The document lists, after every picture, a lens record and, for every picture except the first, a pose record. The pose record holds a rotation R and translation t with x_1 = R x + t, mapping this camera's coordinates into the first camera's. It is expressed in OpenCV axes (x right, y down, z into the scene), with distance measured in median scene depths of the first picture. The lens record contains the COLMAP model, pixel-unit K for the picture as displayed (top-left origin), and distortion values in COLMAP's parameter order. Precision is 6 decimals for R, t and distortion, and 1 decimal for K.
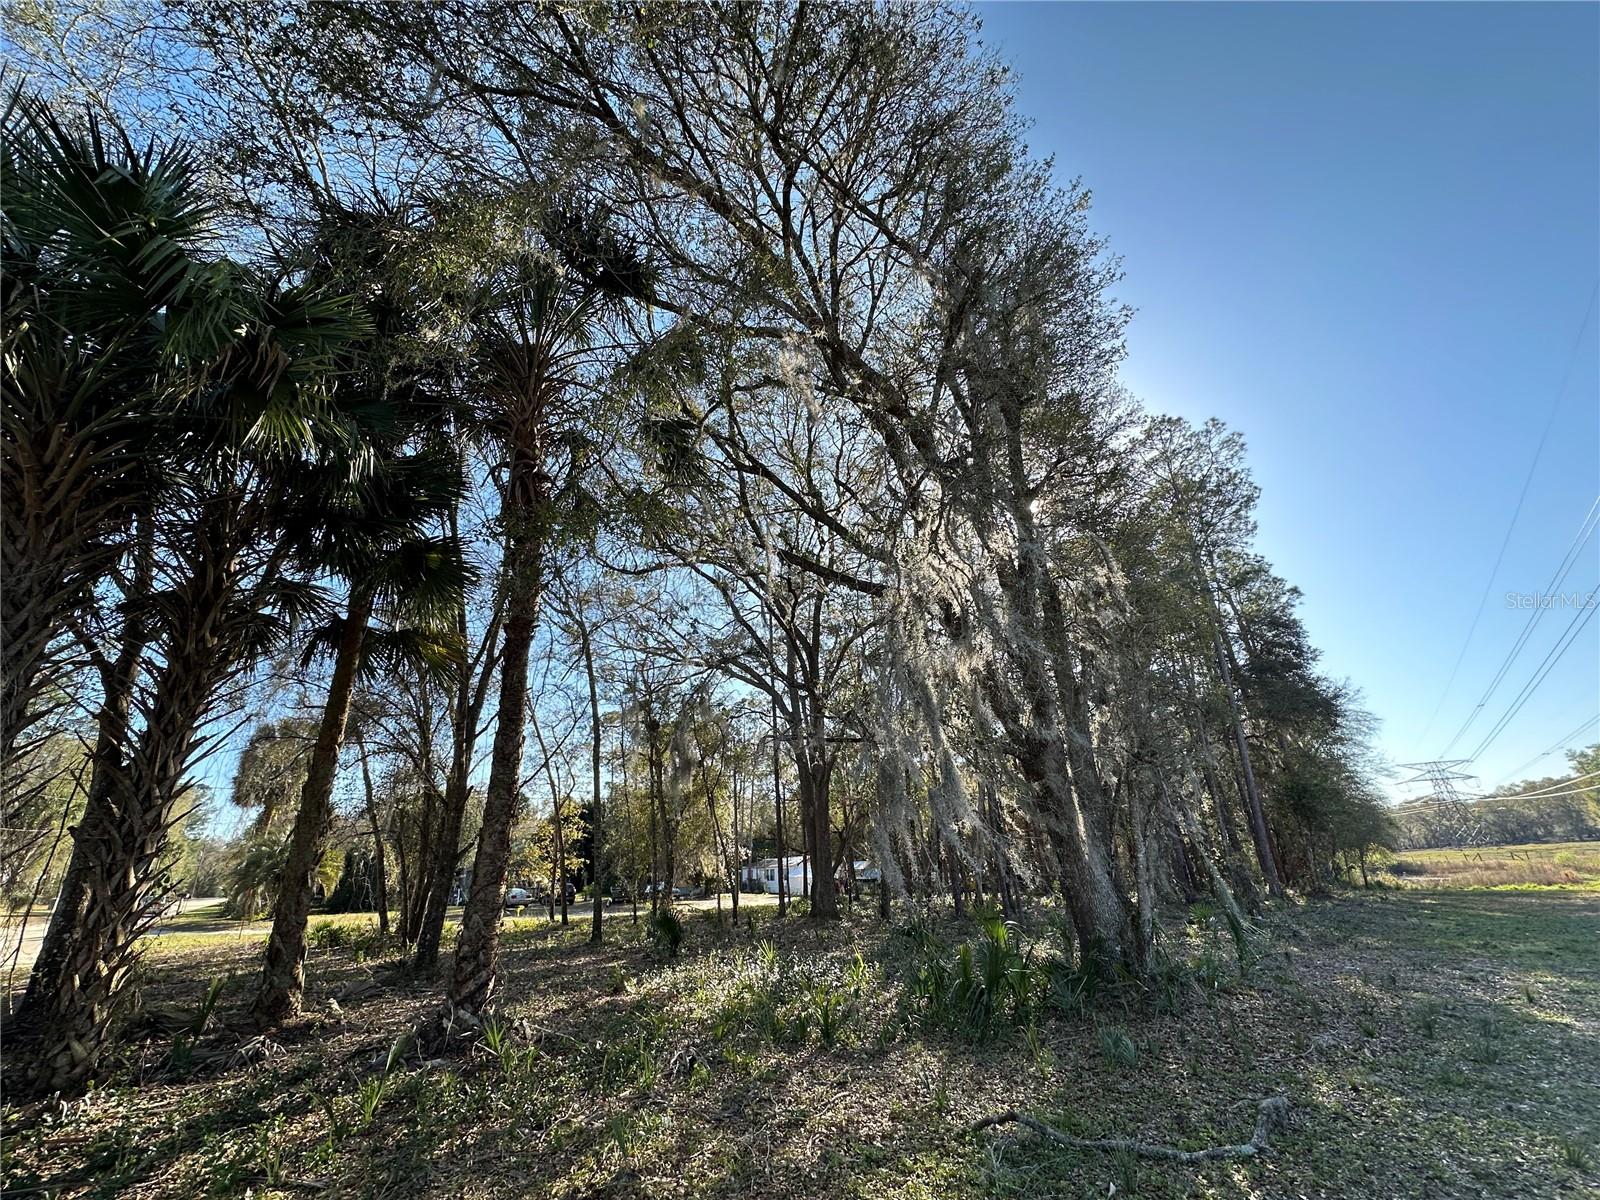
lens RADIAL K [[641.7, 0, 797.7], [0, 641.7, 598.4], [0, 0, 1]] dist [-0.001561, -0.000061]
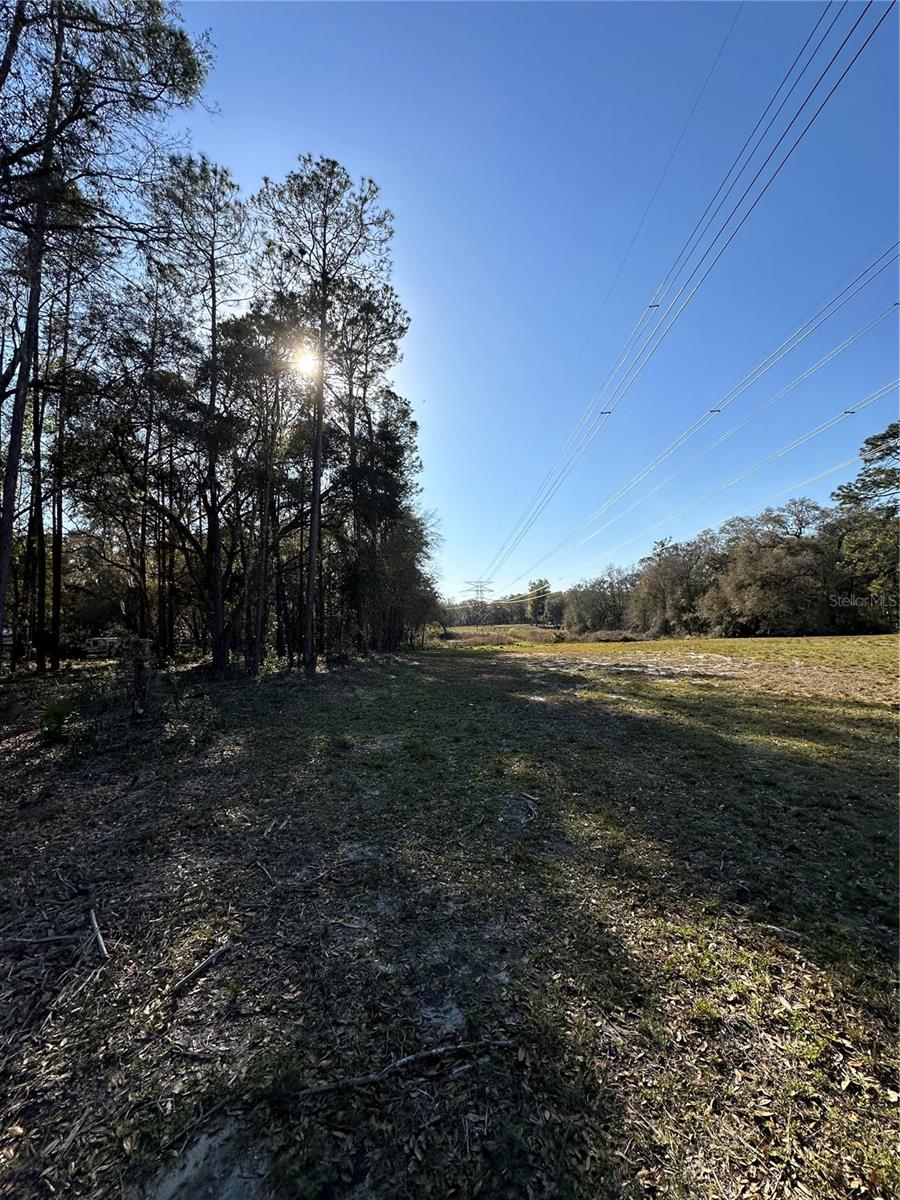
lens RADIAL K [[481.3, 0, 452.8], [0, 481.3, 600.5], [0, 0, 1]] dist [-0.001561, -0.000061]
pose [[0.758182, 0.052058, 0.649962, 0.087752], [-0.259881, 0.938339, 0.227996, 0.024670], [-0.598015, -0.341776, 0.724960, 0.063842]]
